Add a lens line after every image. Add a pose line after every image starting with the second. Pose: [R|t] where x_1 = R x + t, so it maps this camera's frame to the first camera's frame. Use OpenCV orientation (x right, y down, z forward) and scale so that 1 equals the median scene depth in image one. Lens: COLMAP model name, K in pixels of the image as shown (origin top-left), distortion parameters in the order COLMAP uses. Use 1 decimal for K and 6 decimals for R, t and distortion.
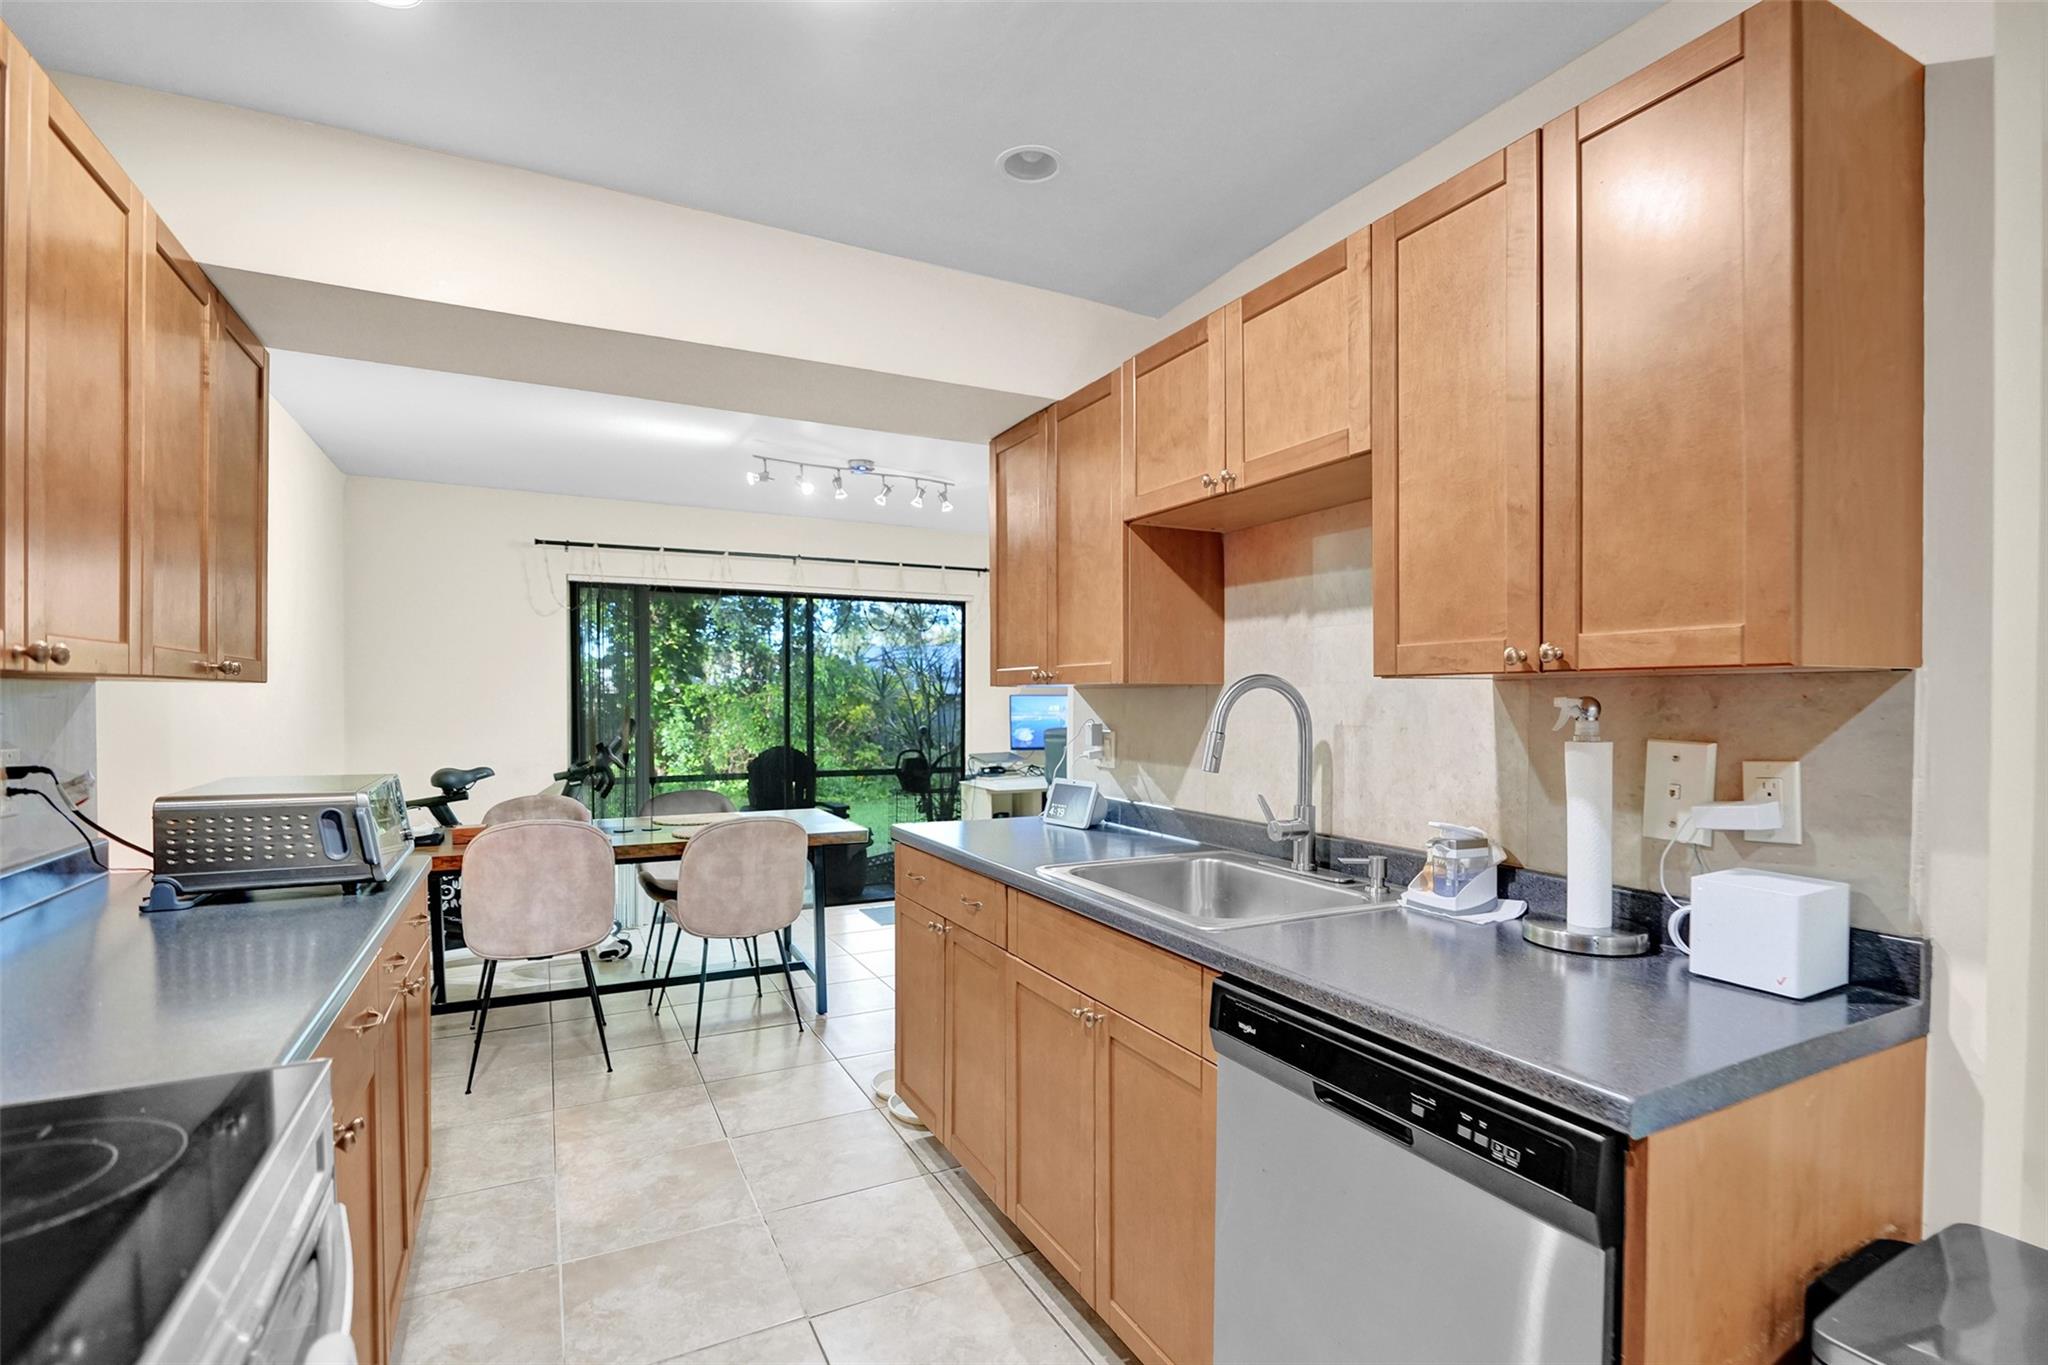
lens RADIAL K [[948.4, 0, 1028.4], [0, 948.4, 716.2], [0, 0, 1]] dist [-0.009802, 0.001336]
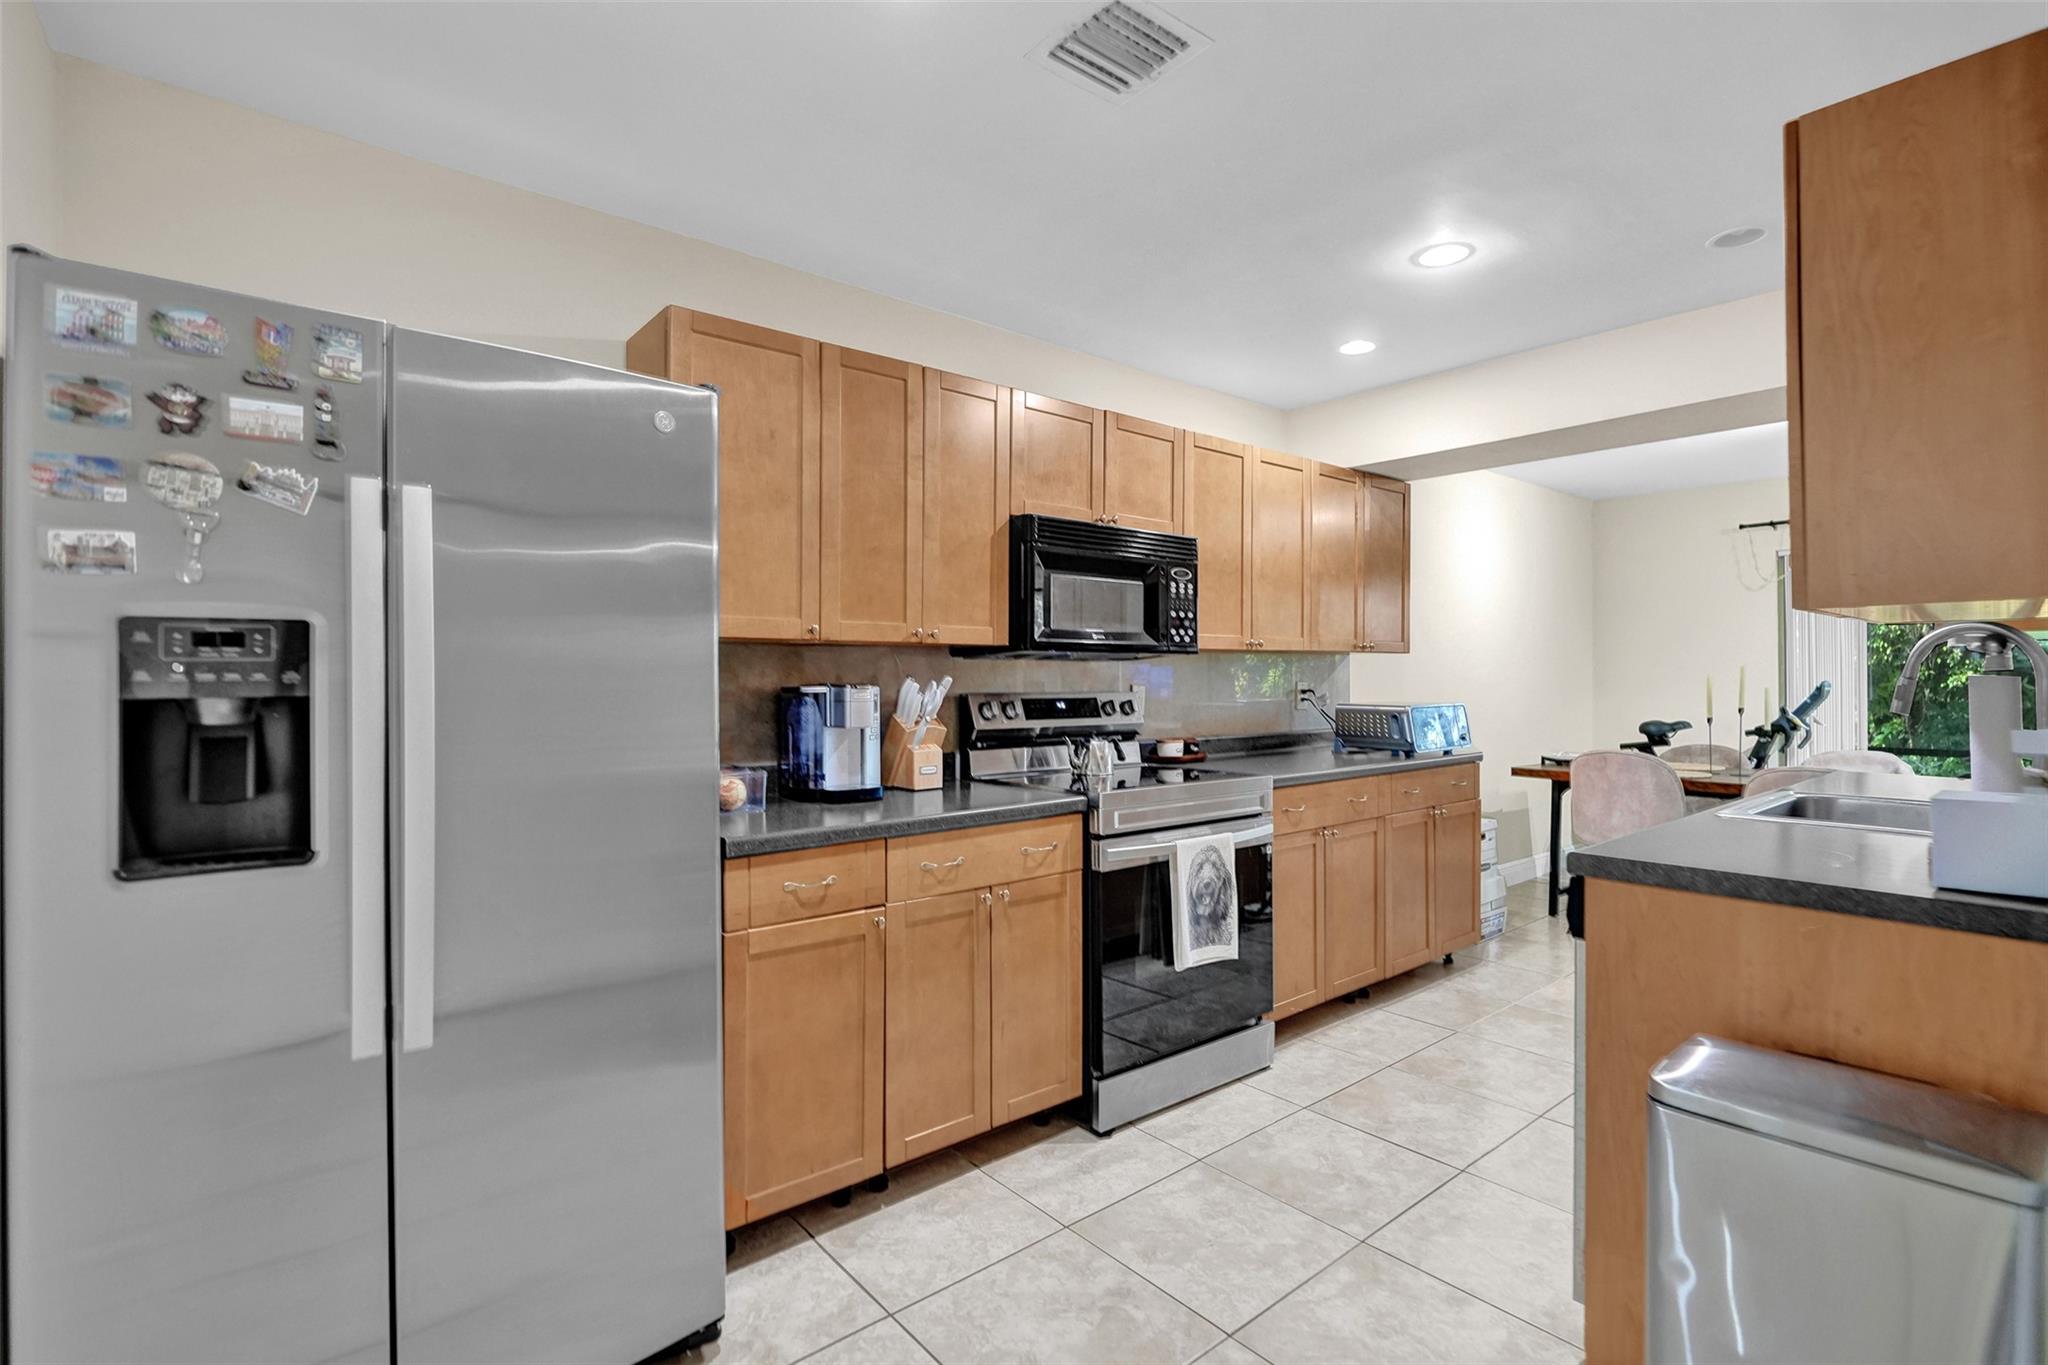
lens RADIAL K [[948.4, 0, 1031.7], [0, 948.4, 676.3], [0, 0, 1]] dist [-0.009802, 0.001336]
pose [[0.218415, -0.002130, -0.975854, 0.571463], [-0.014805, 0.999875, -0.005496, 0.020655], [0.975744, 0.015648, 0.218356, -0.116129]]
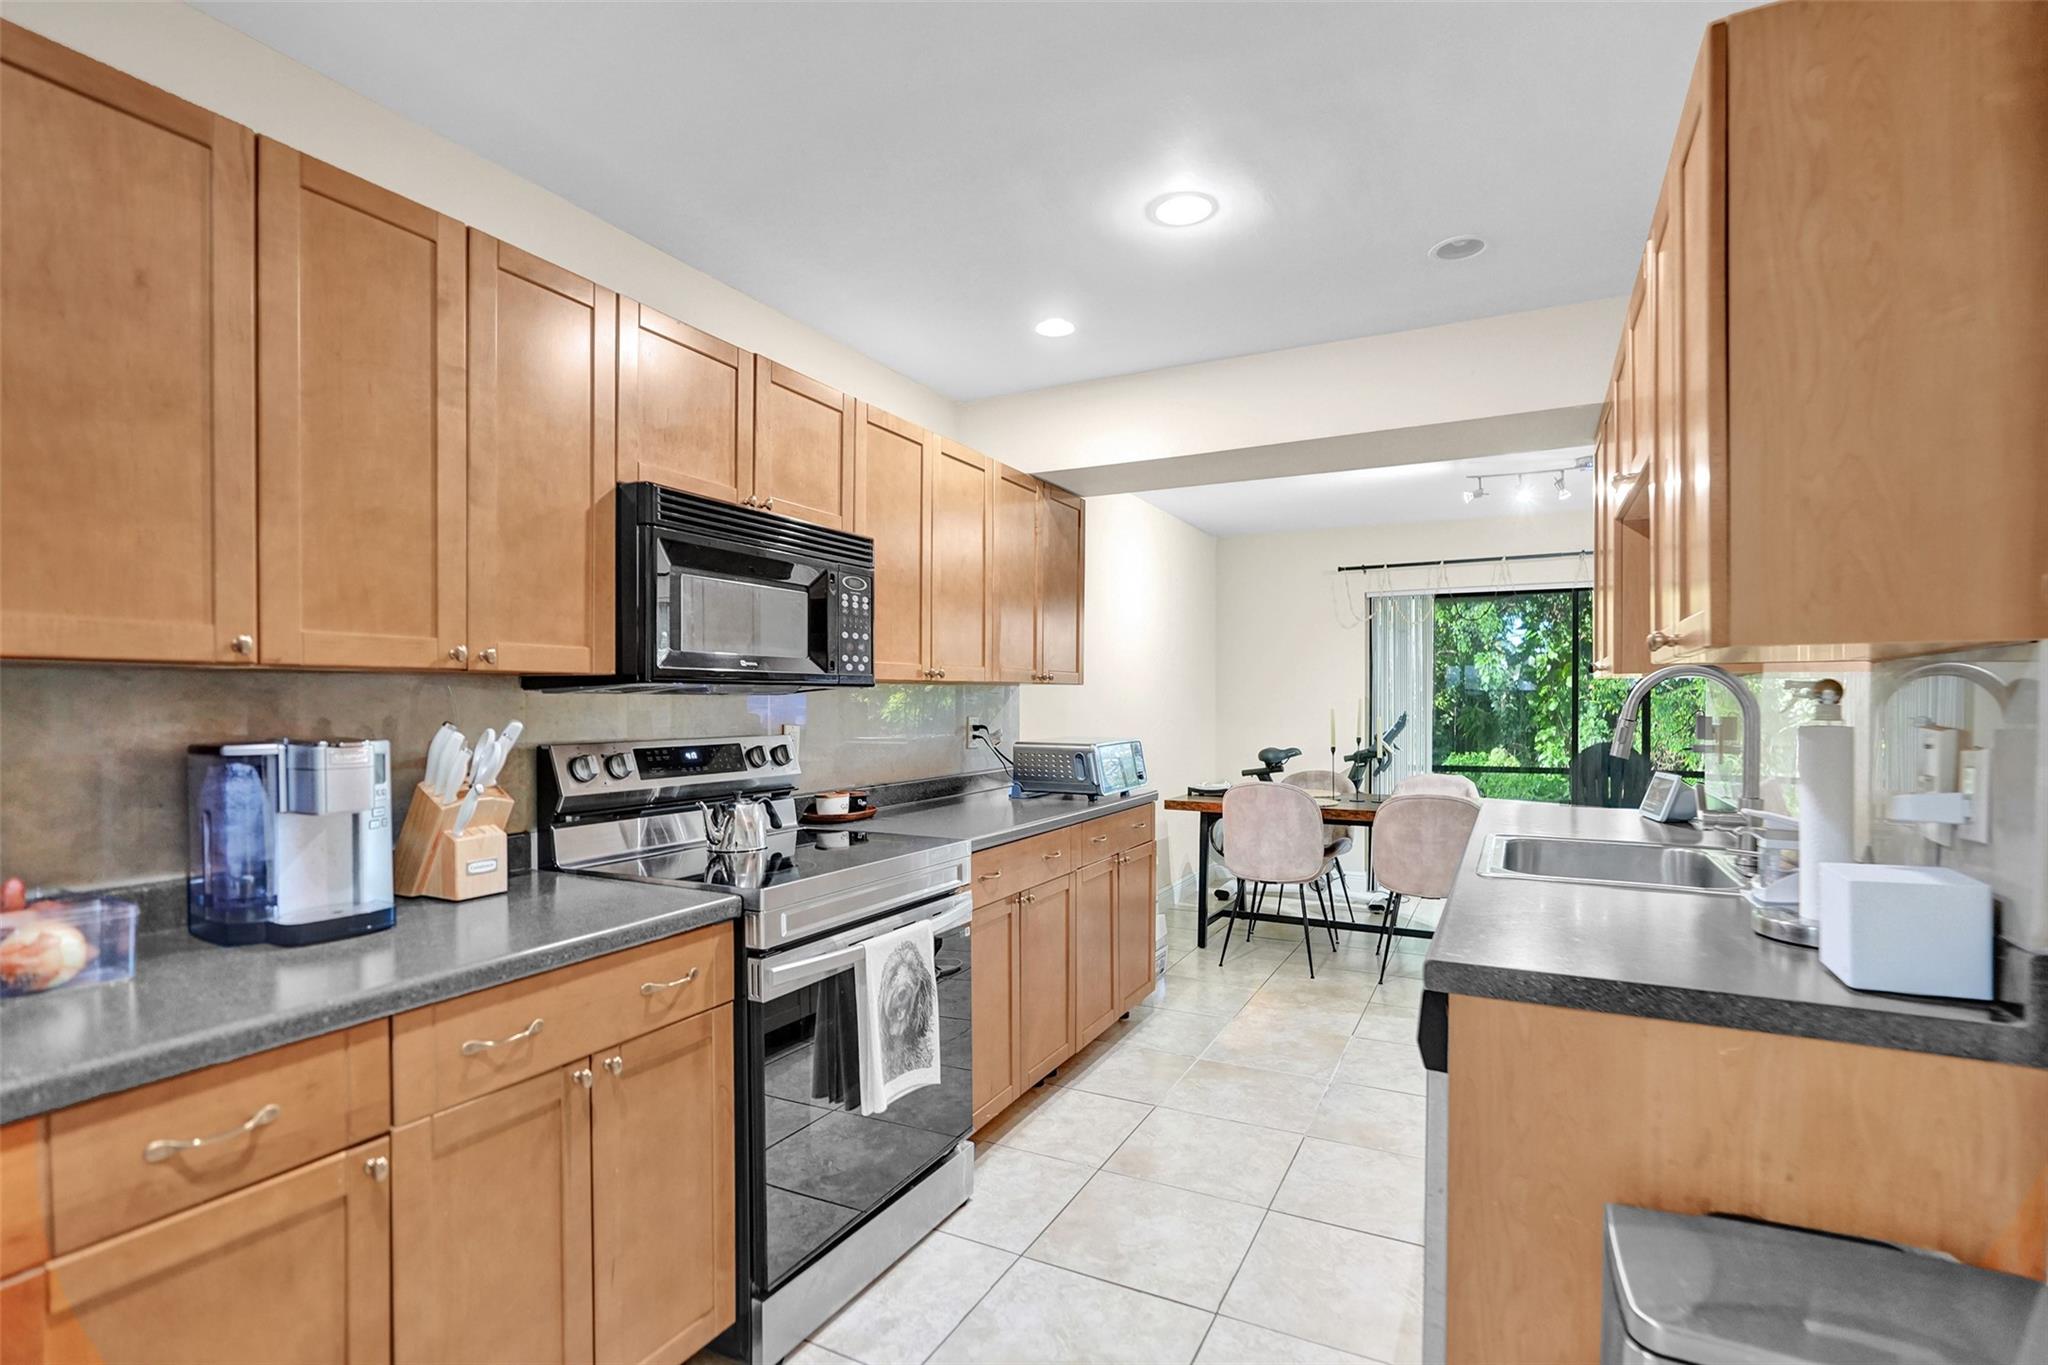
lens RADIAL K [[948.4, 0, 1020.8], [0, 948.4, 716.3], [0, 0, 1]] dist [-0.009802, 0.001336]
pose [[0.575061, 0.012526, -0.818015, 0.368820], [-0.012453, 0.999901, 0.006557, 0.008275], [0.818016, 0.006416, 0.575160, -0.083207]]
